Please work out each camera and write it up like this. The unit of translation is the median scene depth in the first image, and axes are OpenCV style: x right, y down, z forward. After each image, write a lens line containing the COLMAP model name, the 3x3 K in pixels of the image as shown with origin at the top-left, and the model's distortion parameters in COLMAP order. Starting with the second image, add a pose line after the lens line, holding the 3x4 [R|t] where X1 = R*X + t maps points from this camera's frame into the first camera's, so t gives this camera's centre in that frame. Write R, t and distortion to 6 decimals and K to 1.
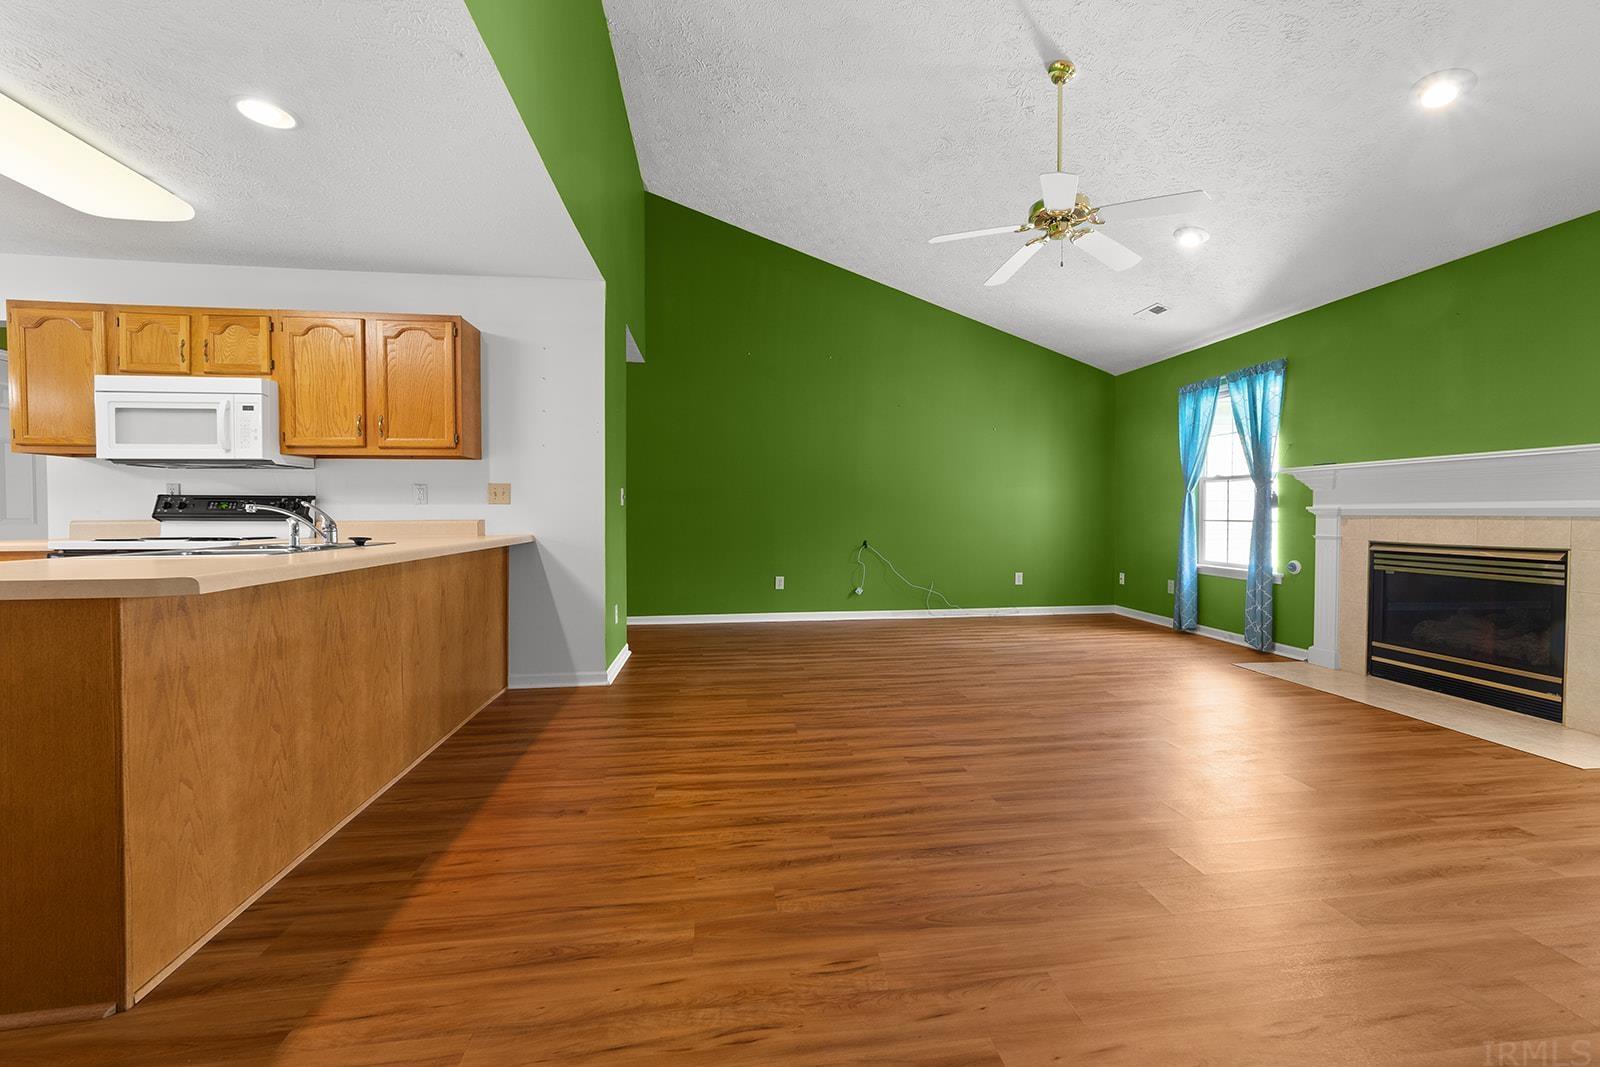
lens RADIAL K [[632.5, 0, 811.1], [0, 632.5, 512.2], [0, 0, 1]] dist [-0.001501, 0.000290]
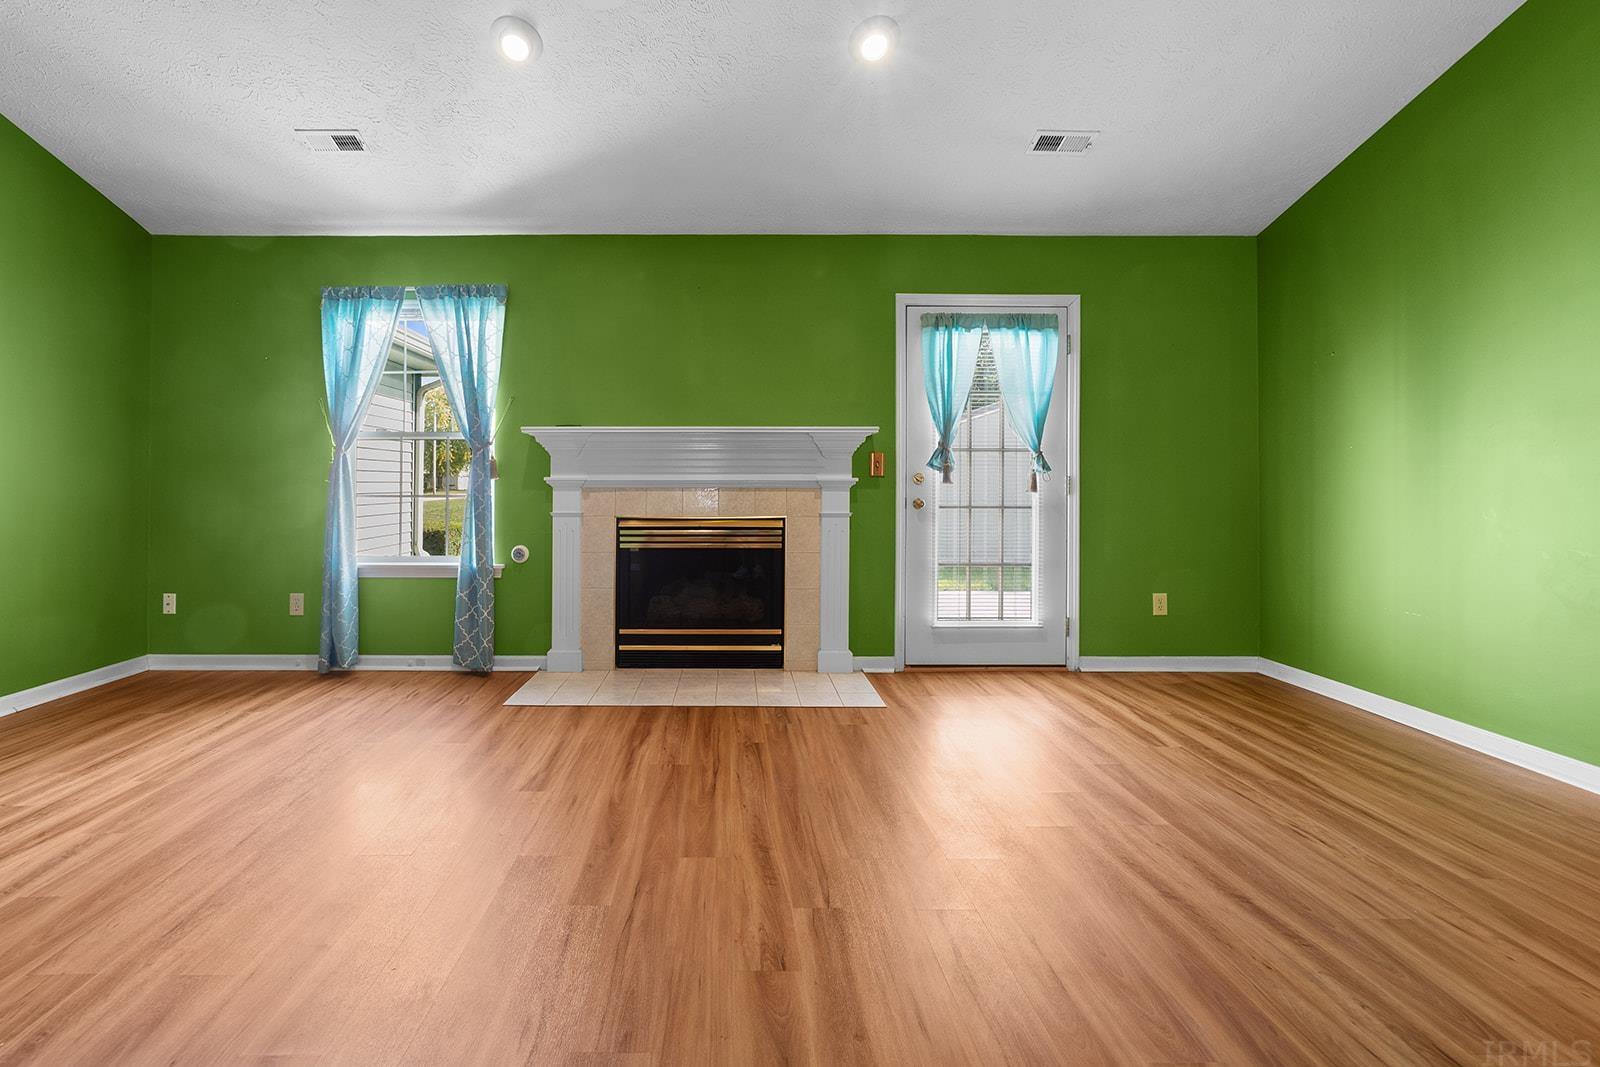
lens RADIAL K [[650.5, 0, 726.9], [0, 650.5, 477.6], [0, 0, 1]] dist [-0.010309, 0.000043]
pose [[0.138690, 0.014495, 0.990230, 0.000648], [-0.002428, 0.999895, -0.014296, 0.004678], [-0.990333, -0.000422, 0.138711, 0.915598]]
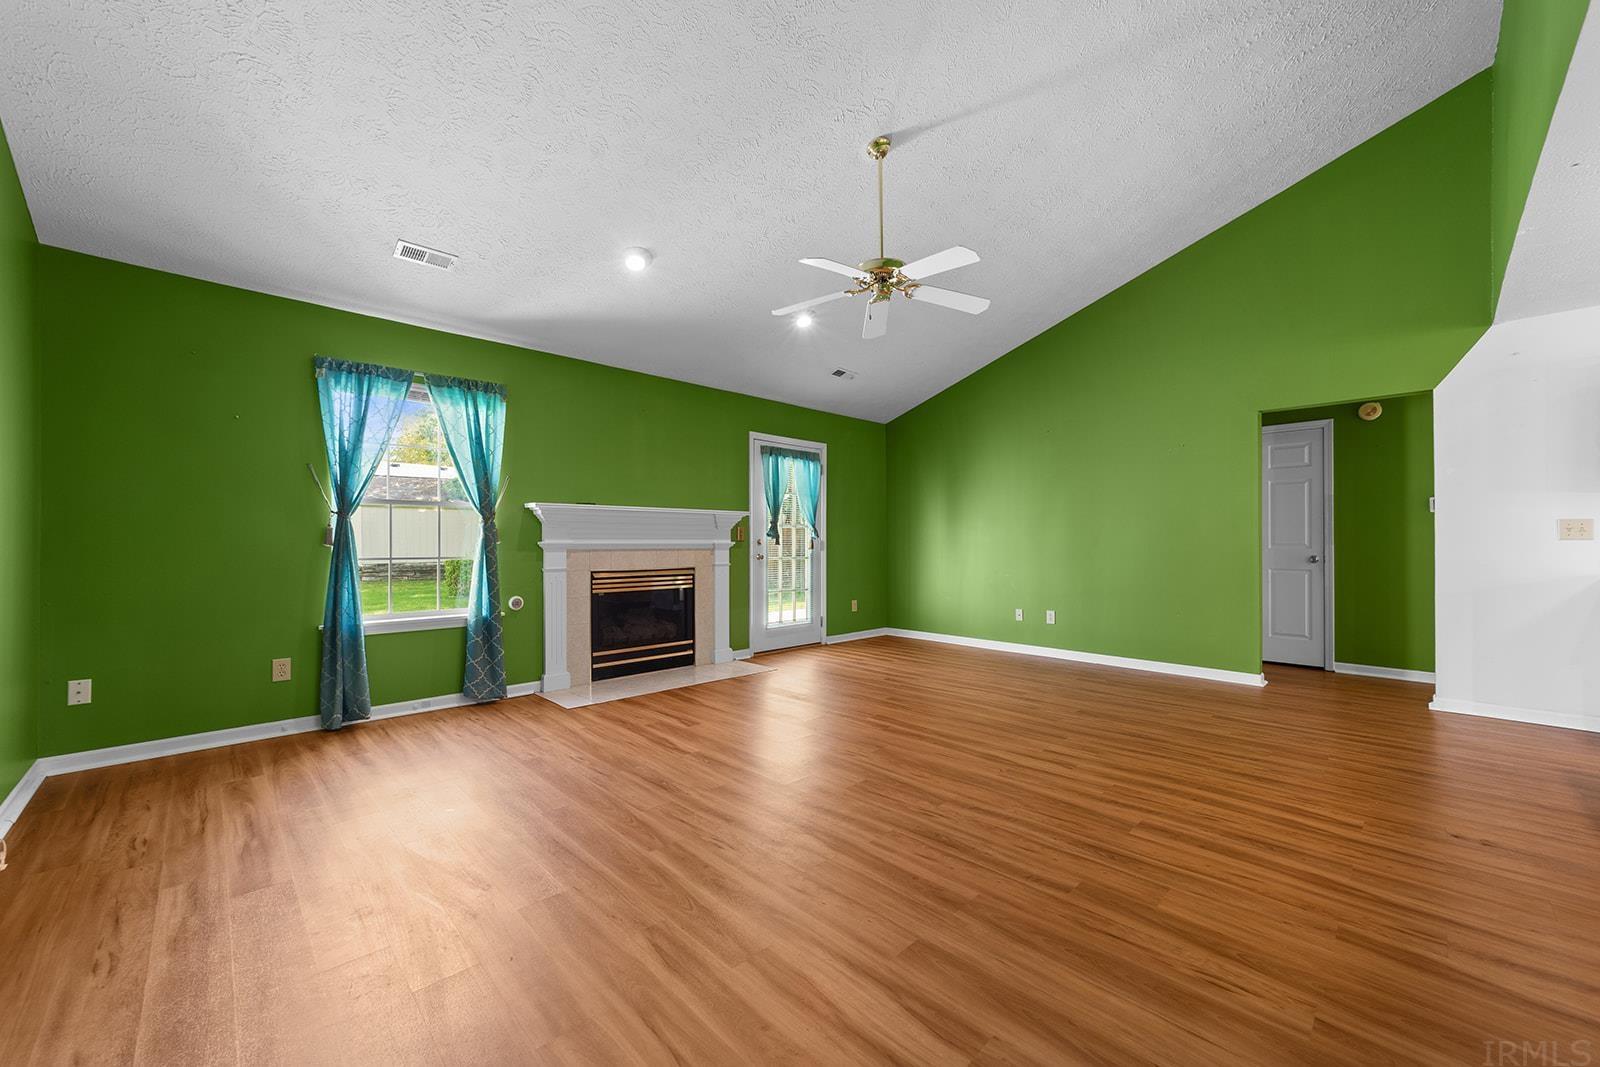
lens RADIAL K [[621.8, 0, 800.0], [0, 621.8, 533.5], [0, 0, 1]] dist [-0.001011, 0.000098]
pose [[-0.591713, 0.012793, 0.806047, -0.394788], [0.000080, 0.999875, -0.015811, -0.007804], [-0.806149, -0.009291, -0.591640, 1.758955]]
